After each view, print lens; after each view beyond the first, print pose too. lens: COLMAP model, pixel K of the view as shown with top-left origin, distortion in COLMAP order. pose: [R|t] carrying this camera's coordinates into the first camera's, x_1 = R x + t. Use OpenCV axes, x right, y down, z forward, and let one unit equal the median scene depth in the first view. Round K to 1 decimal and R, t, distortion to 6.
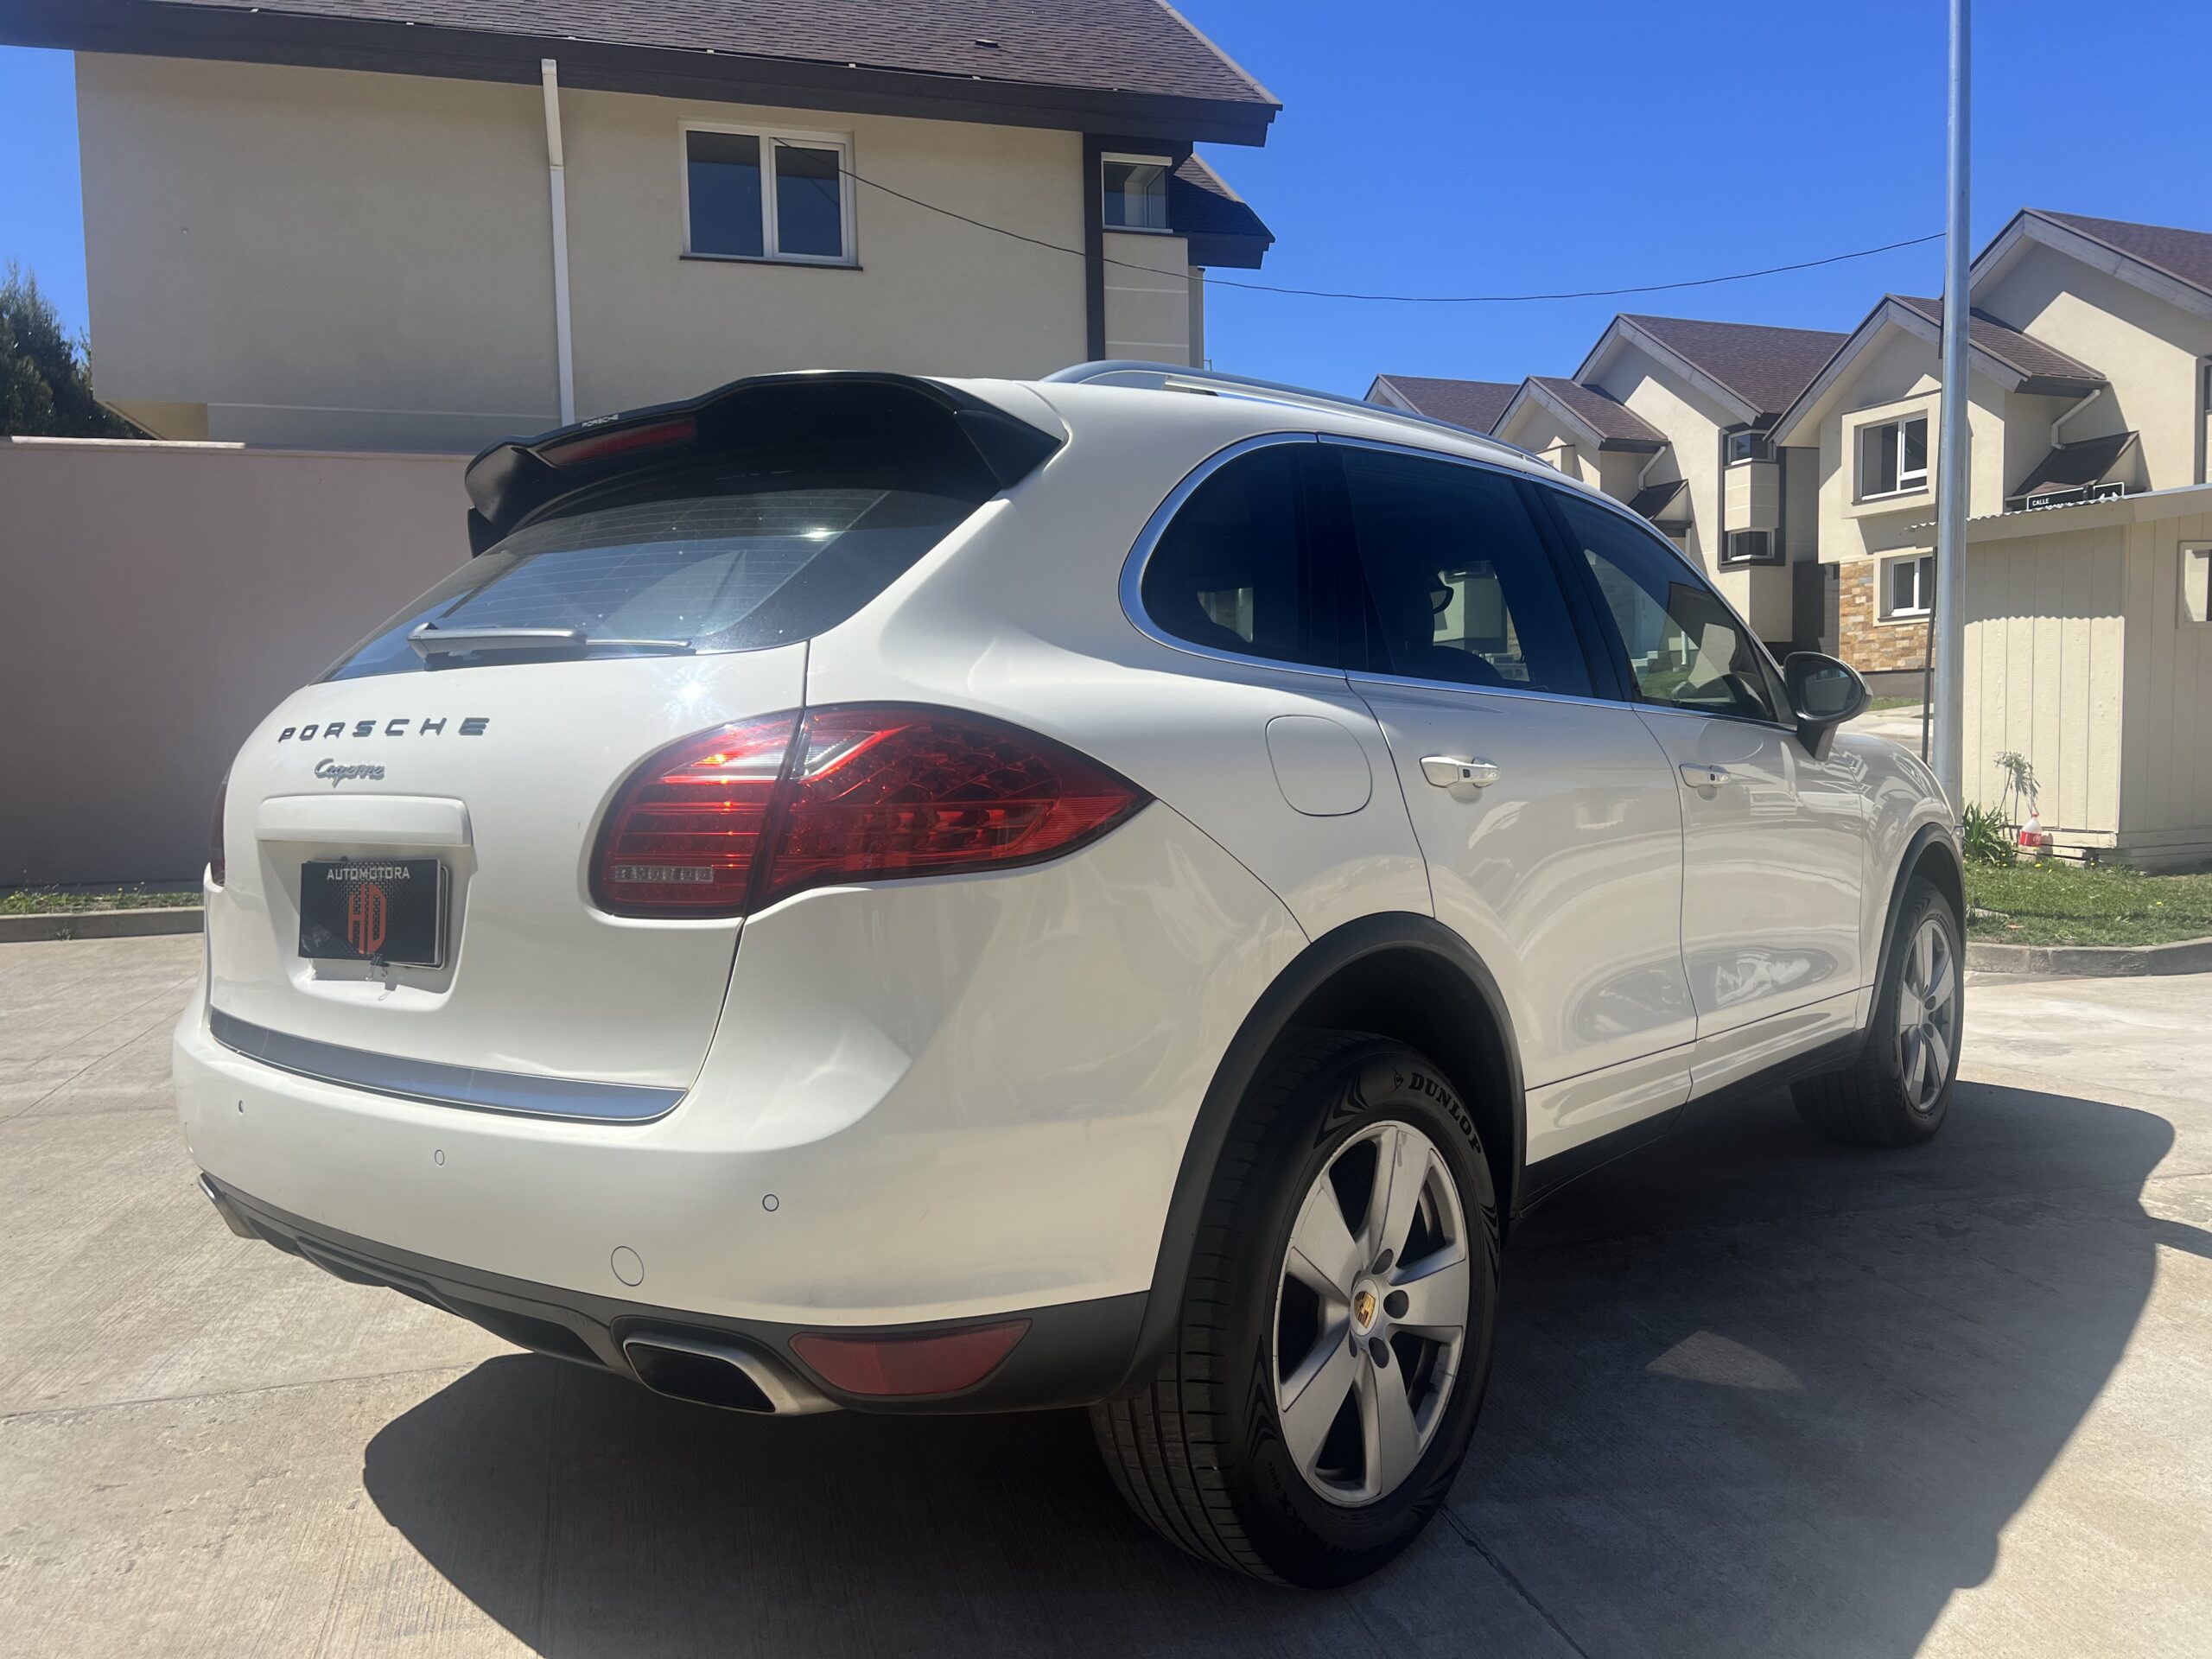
lens RADIAL K [[1676.7, 0, 1136.0], [0, 1676.7, 795.8], [0, 0, 1]] dist [0.036824, -0.012926]
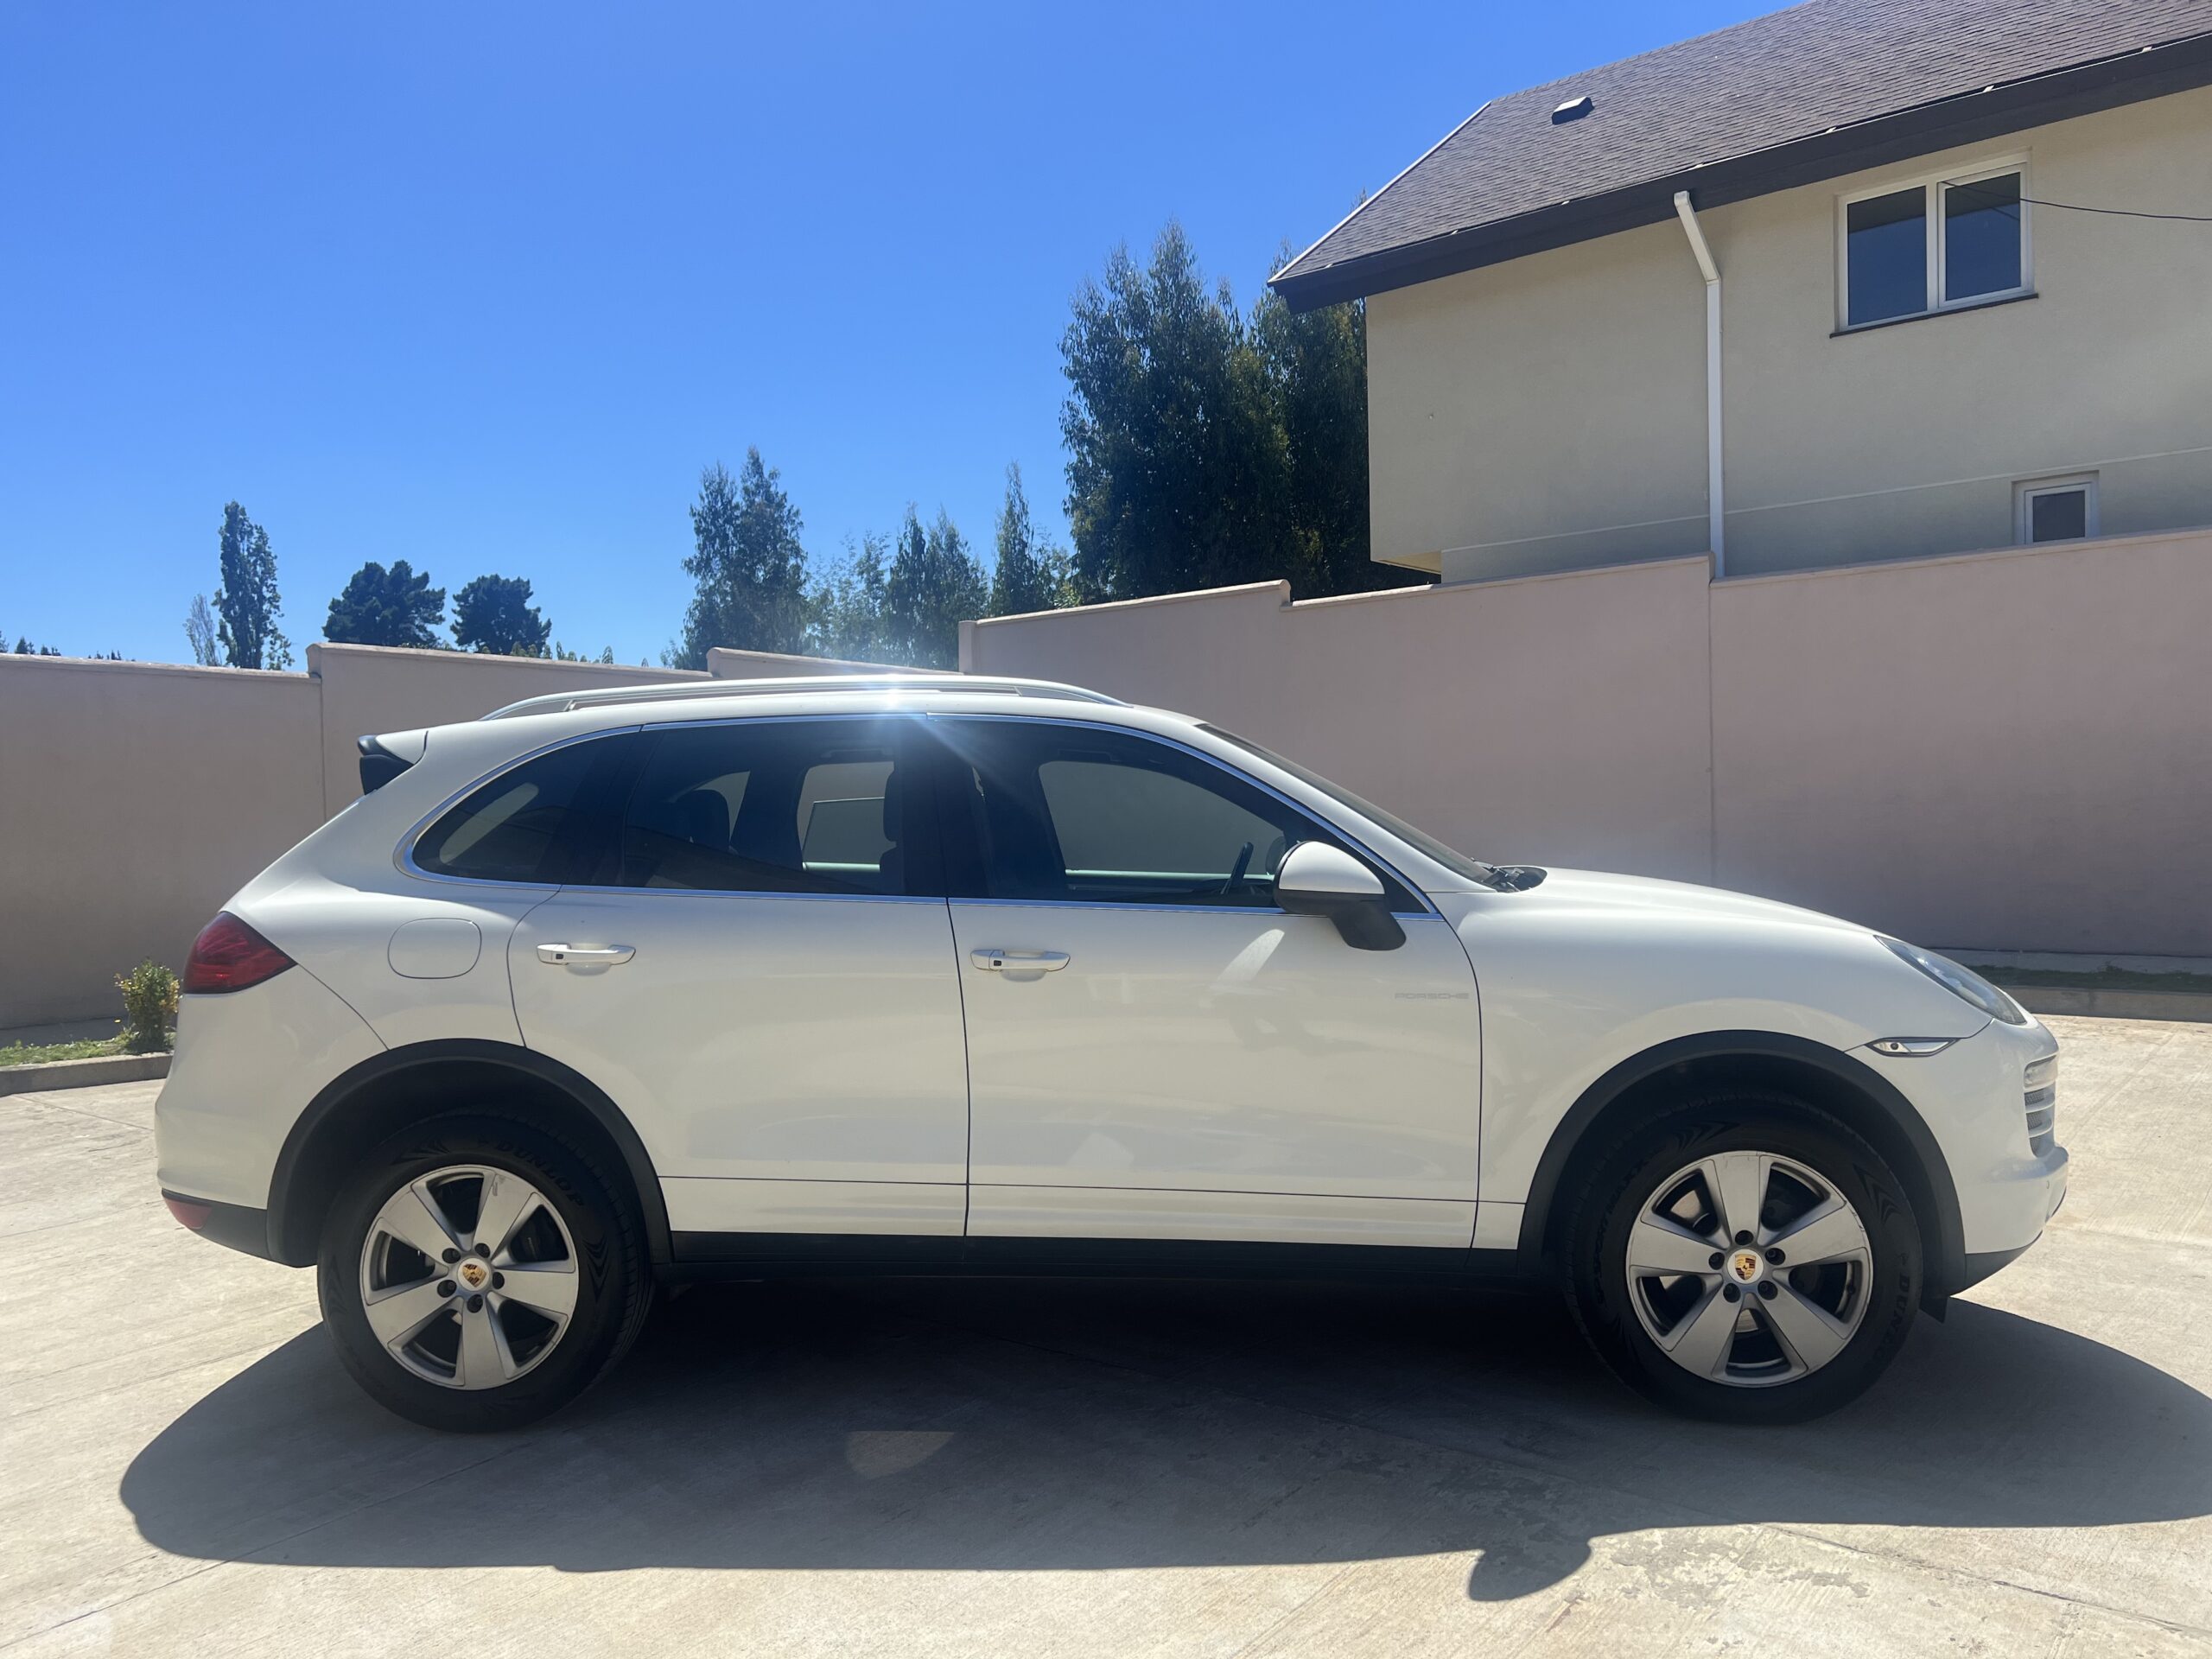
lens RADIAL K [[1660.9, 0, 1126.7], [0, 1660.9, 820.2], [0, 0, 1]] dist [0.048112, -0.056693]
pose [[0.571249, 0.008667, -0.820731, 1.080357], [-0.015803, 0.999875, -0.000441, -0.089972], [0.820624, 0.013222, 0.571315, 0.337200]]
